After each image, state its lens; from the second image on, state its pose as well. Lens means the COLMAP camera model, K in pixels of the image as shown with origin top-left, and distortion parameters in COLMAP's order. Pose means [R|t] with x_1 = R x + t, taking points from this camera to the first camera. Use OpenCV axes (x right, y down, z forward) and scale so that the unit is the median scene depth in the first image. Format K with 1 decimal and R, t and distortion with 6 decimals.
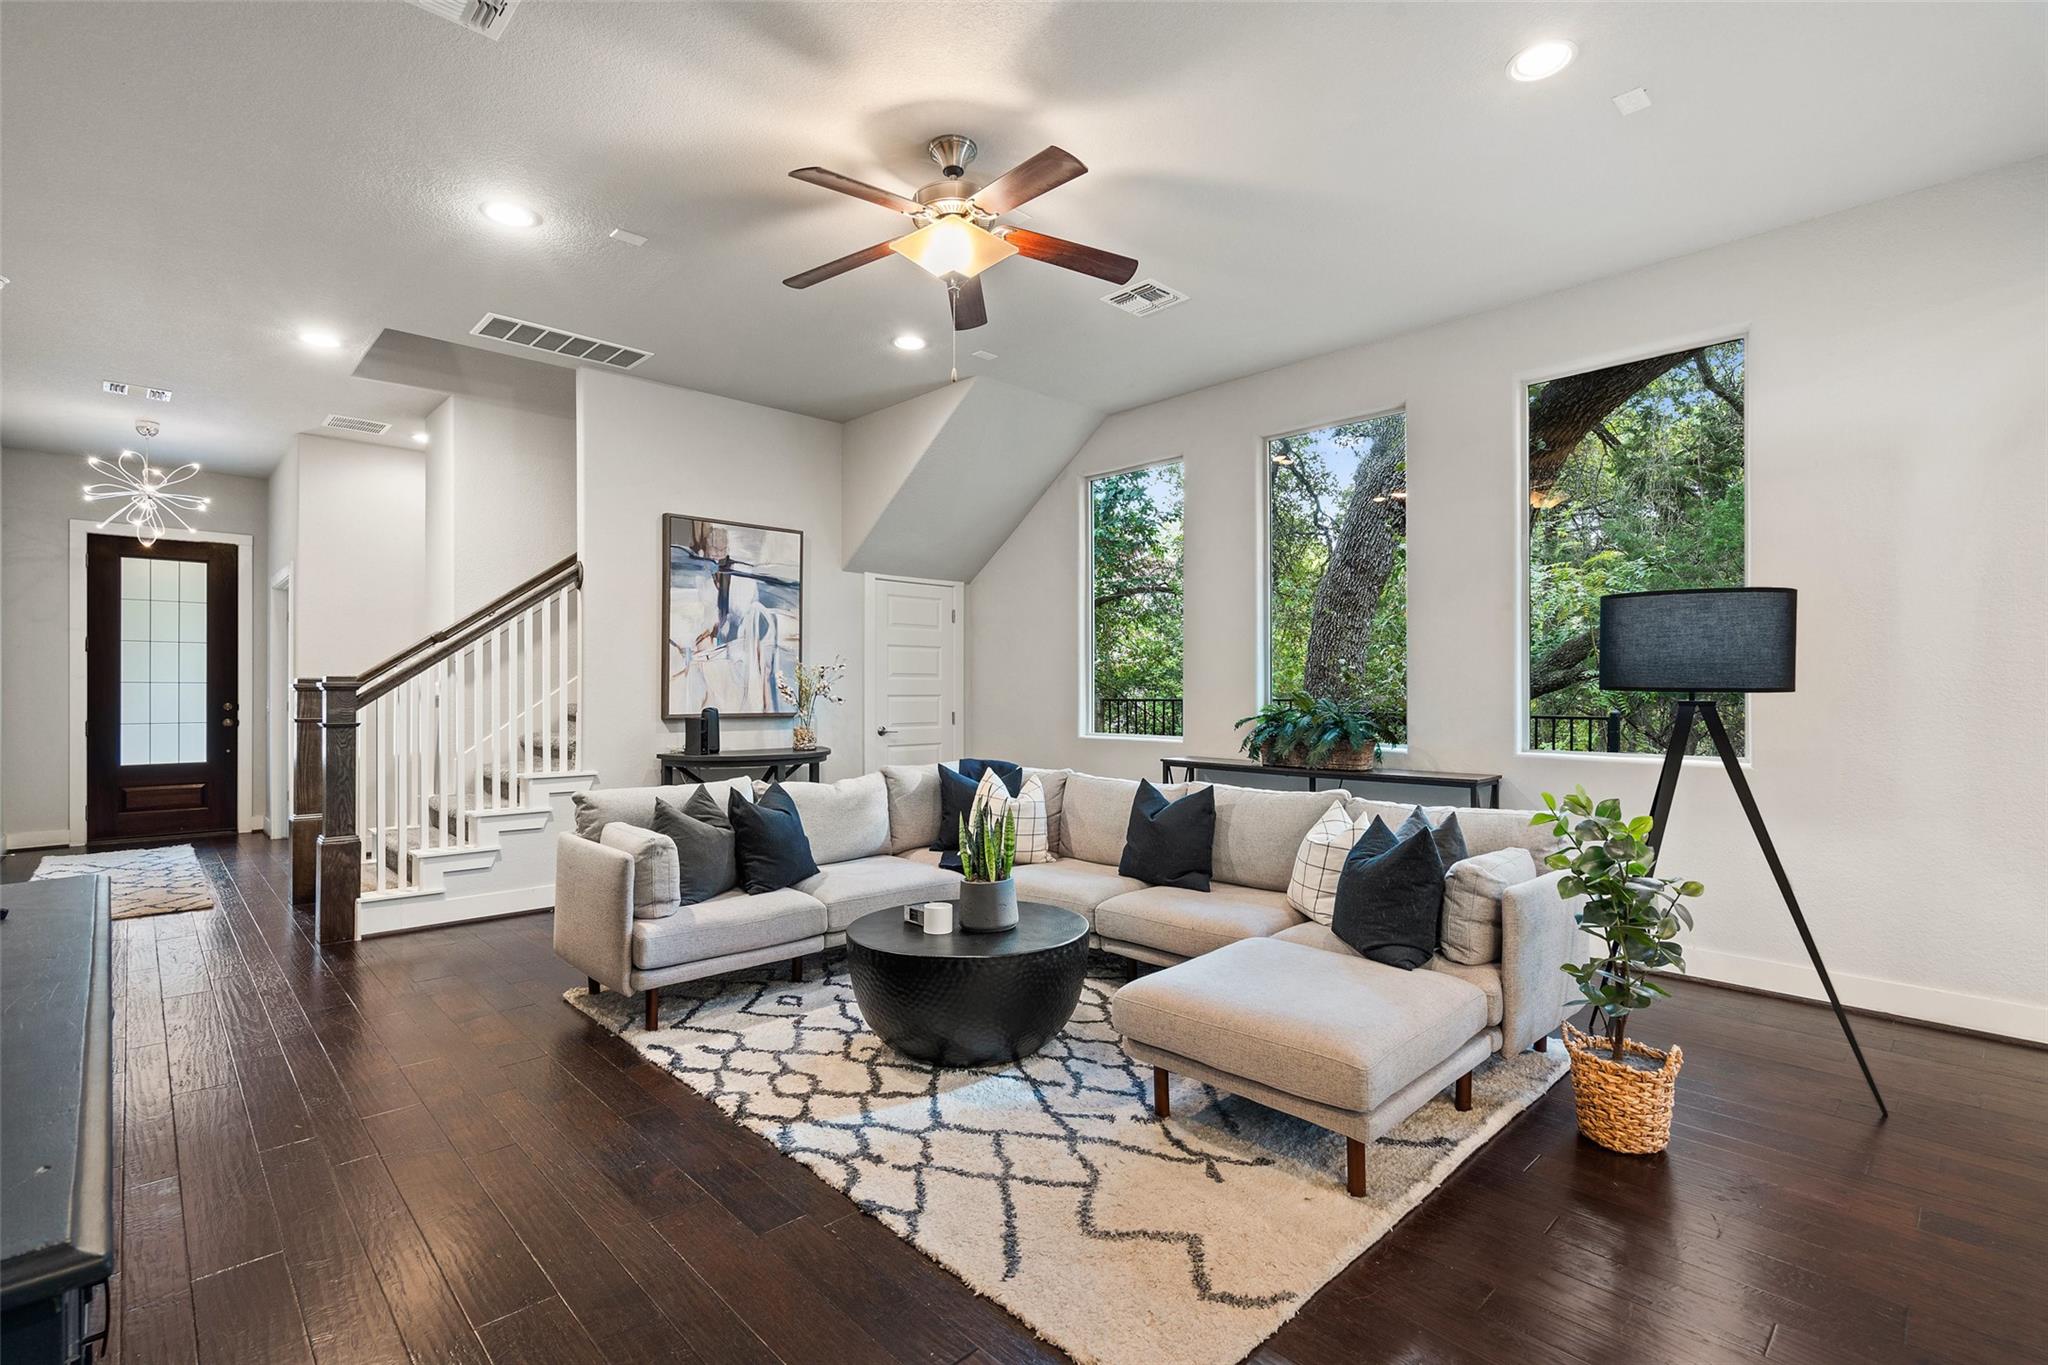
lens RADIAL K [[937.4, 0, 1021.0], [0, 937.4, 684.9], [0, 0, 1]] dist [0.001265, 0.001998]
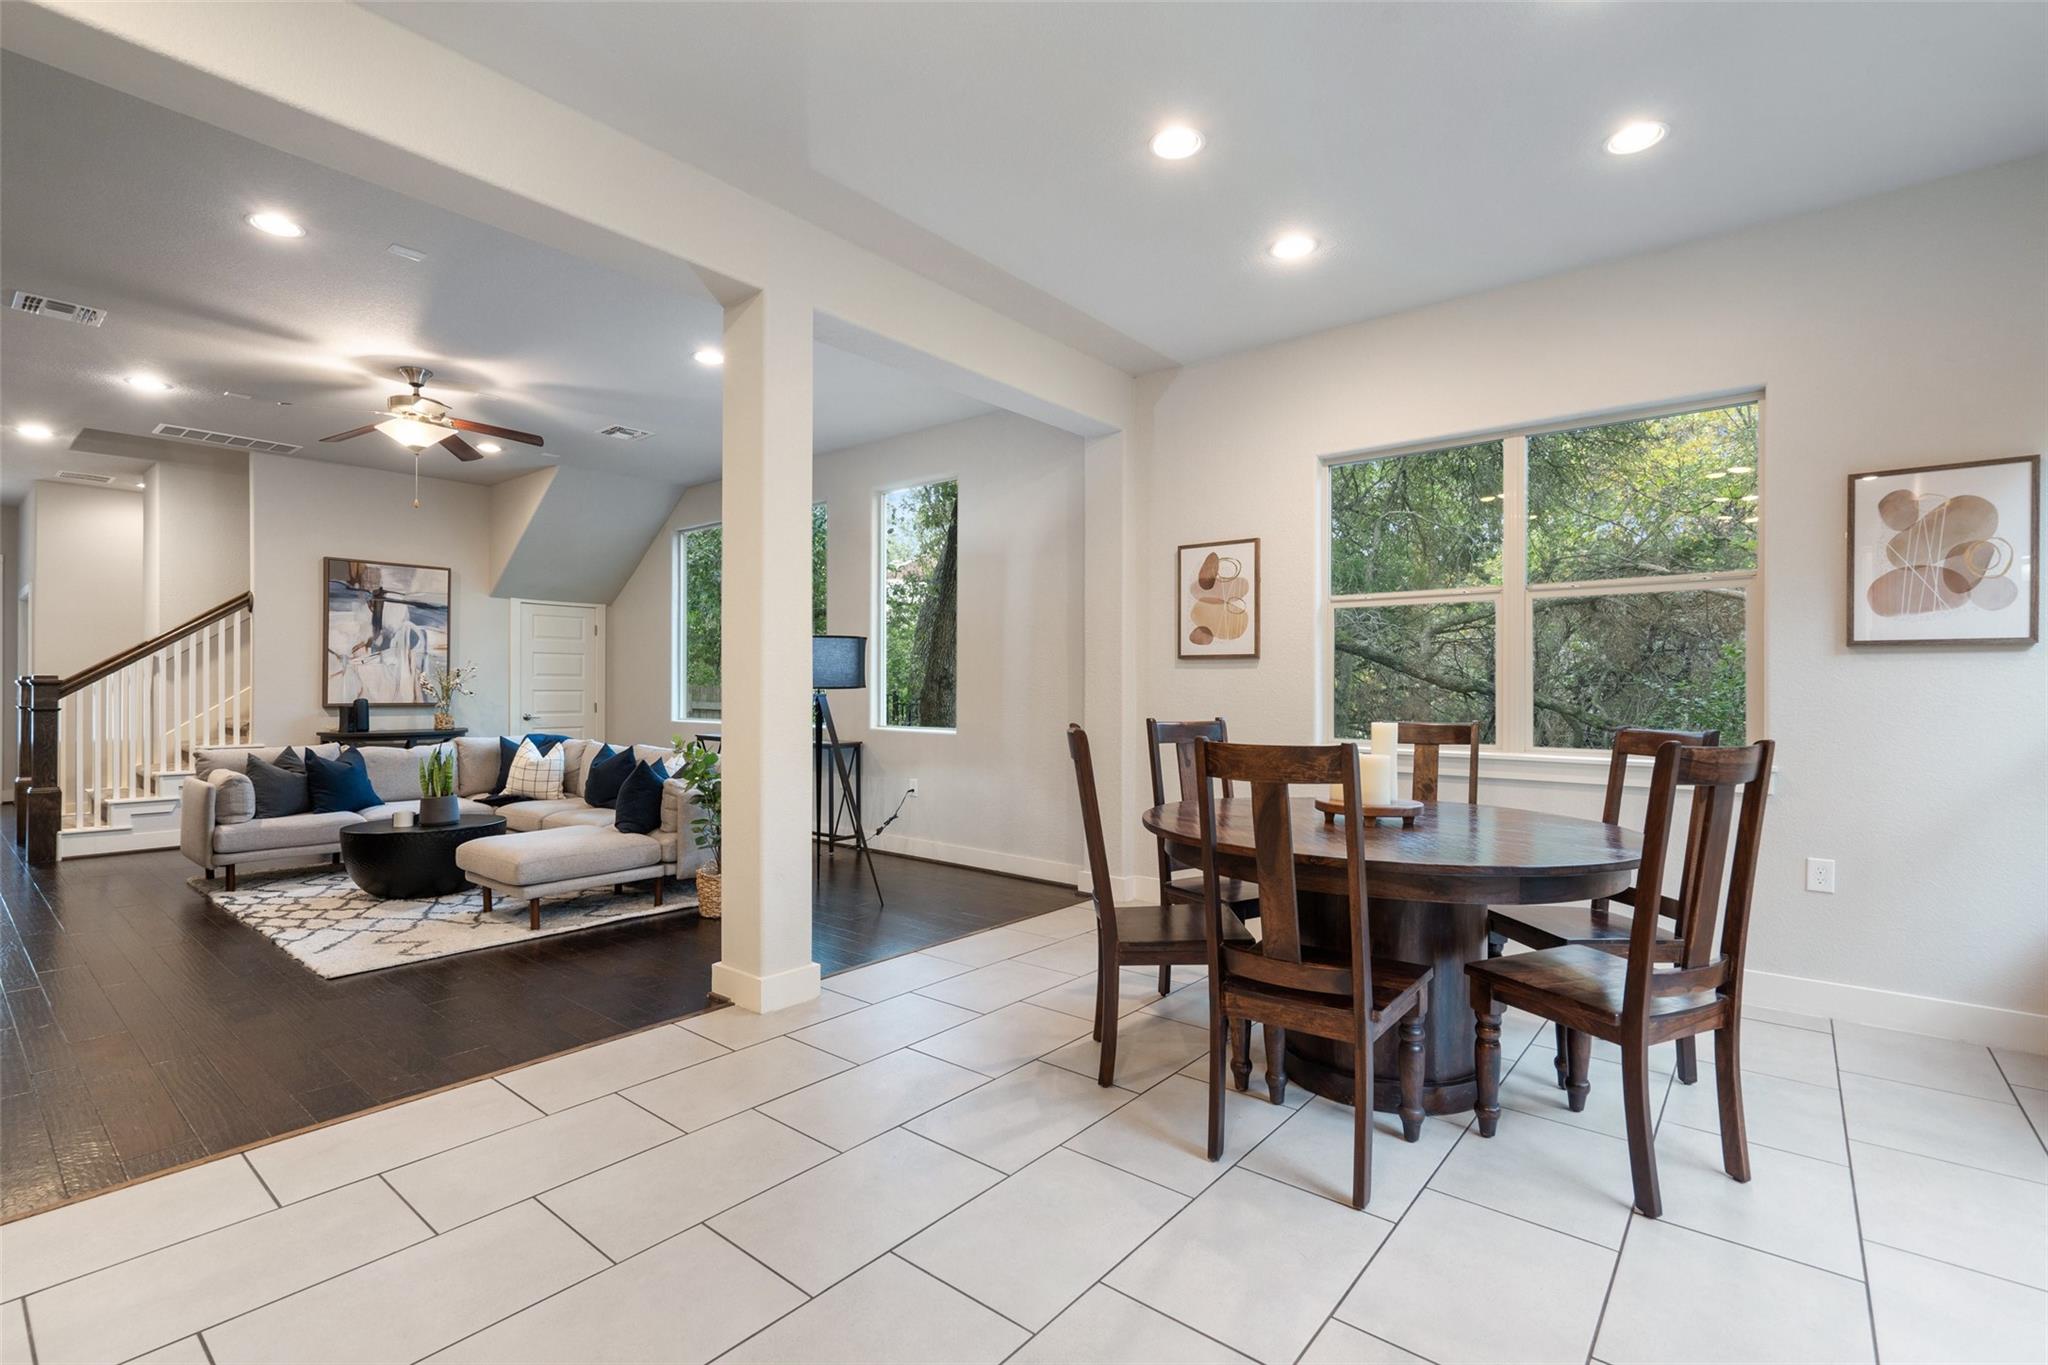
lens RADIAL K [[937.4, 0, 1021.0], [0, 937.4, 684.9], [0, 0, 1]] dist [0.001265, 0.001998]
pose [[0.993818, 0.003643, 0.110962, 0.501193], [-0.004072, 0.999985, 0.003634, -0.005303], [-0.110947, -0.004063, 0.993818, -0.497390]]
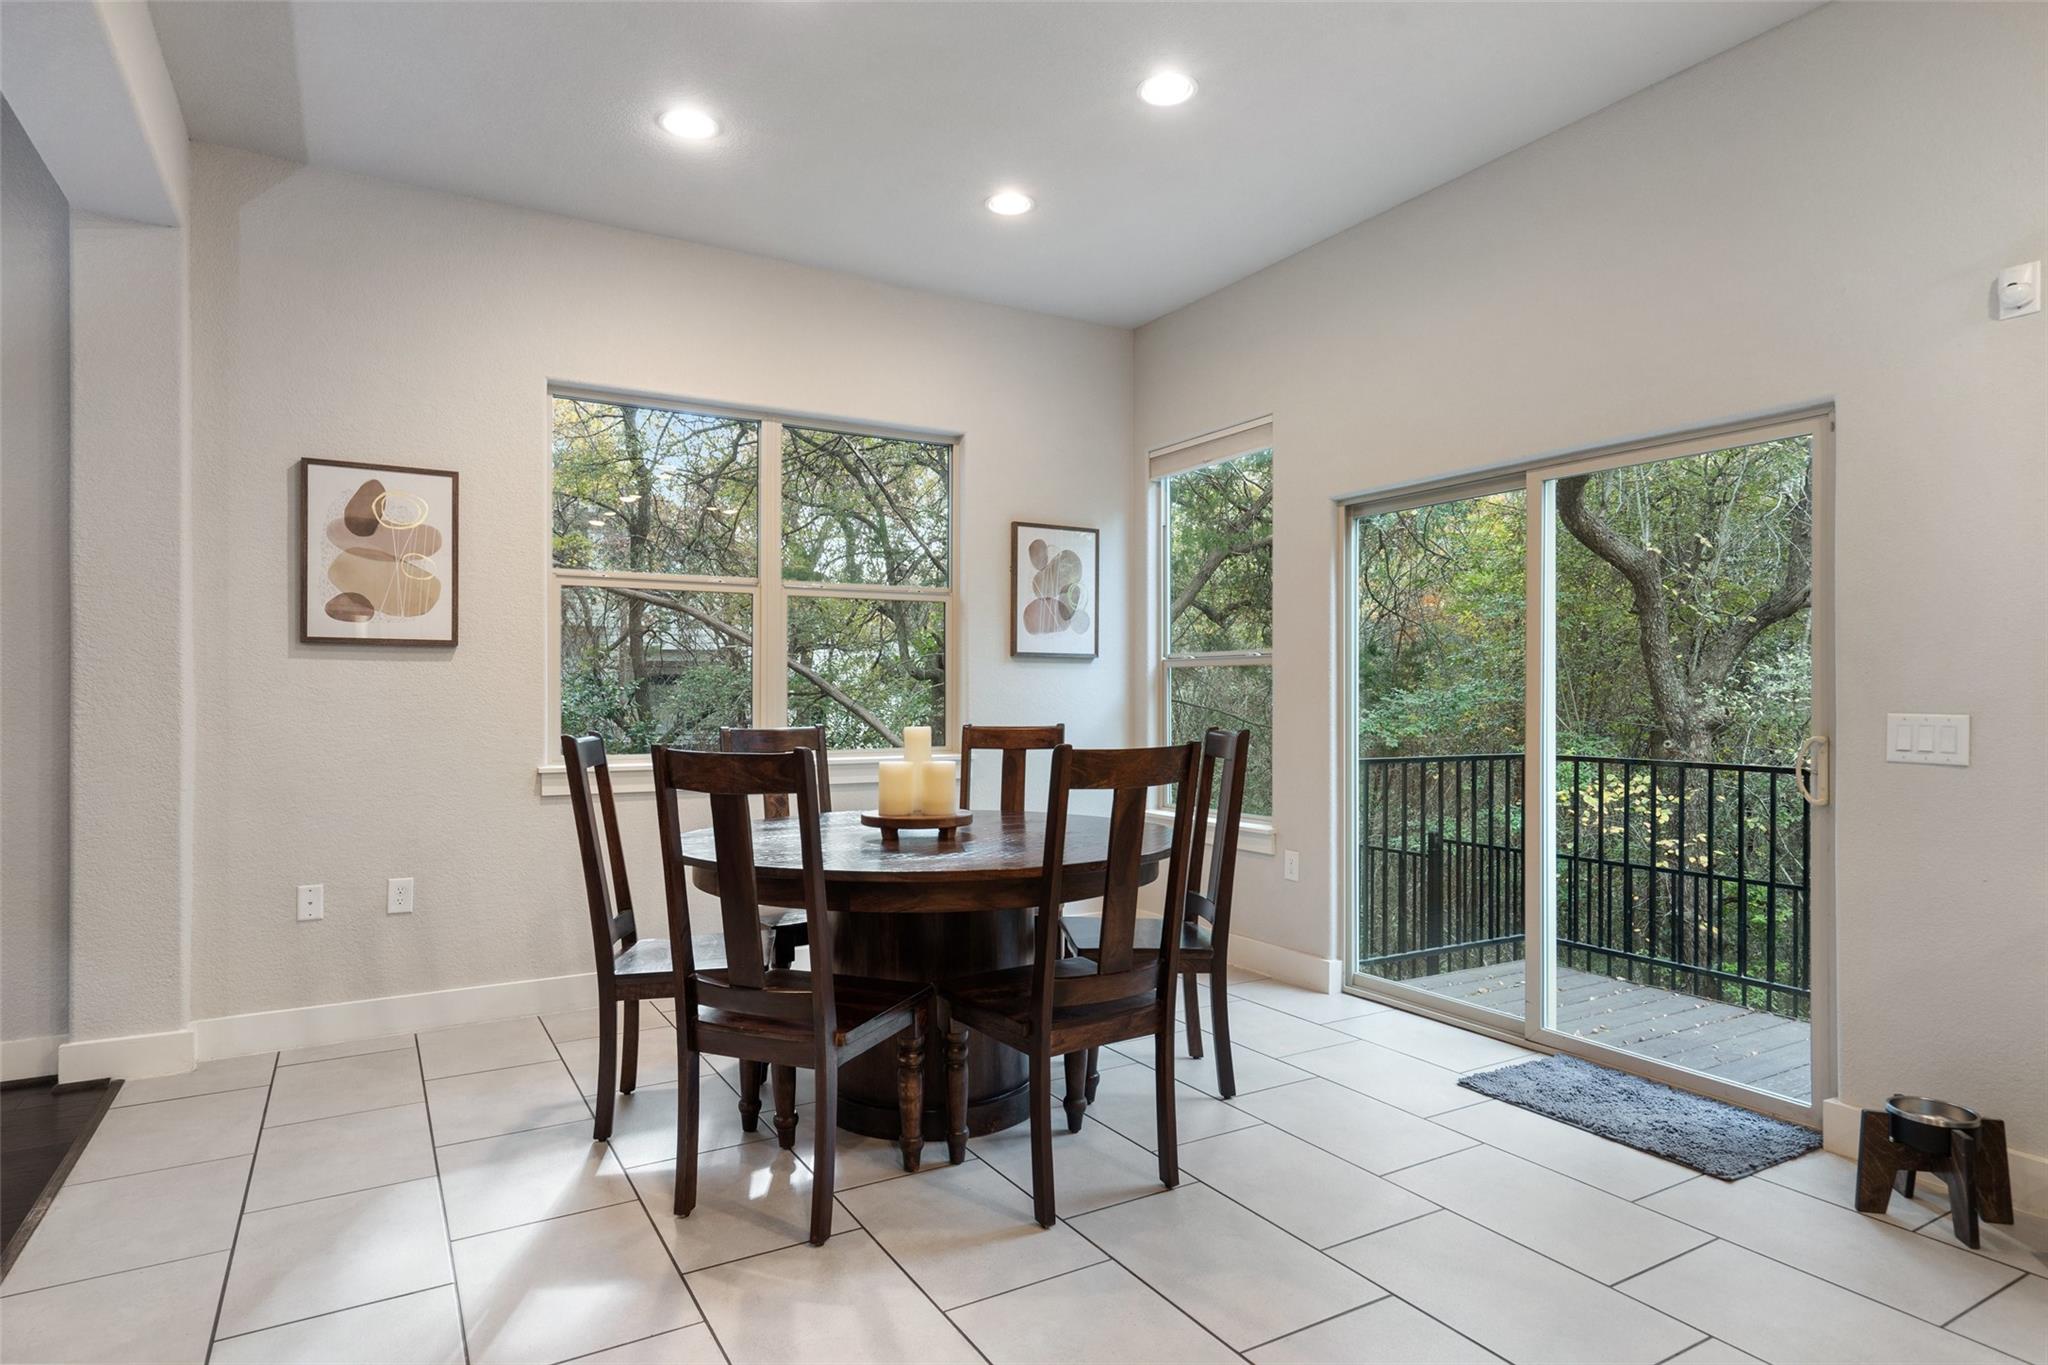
lens RADIAL K [[1137.5, 0, 1024.0], [0, 1137.5, 682.5], [0, 0, 1]] dist [0.002481, -0.000311]
pose [[0.233625, 0.009476, 0.972281, 0.170397], [-0.005869, 0.999948, -0.008336, -0.000480], [-0.972309, -0.003758, 0.233669, -0.157352]]
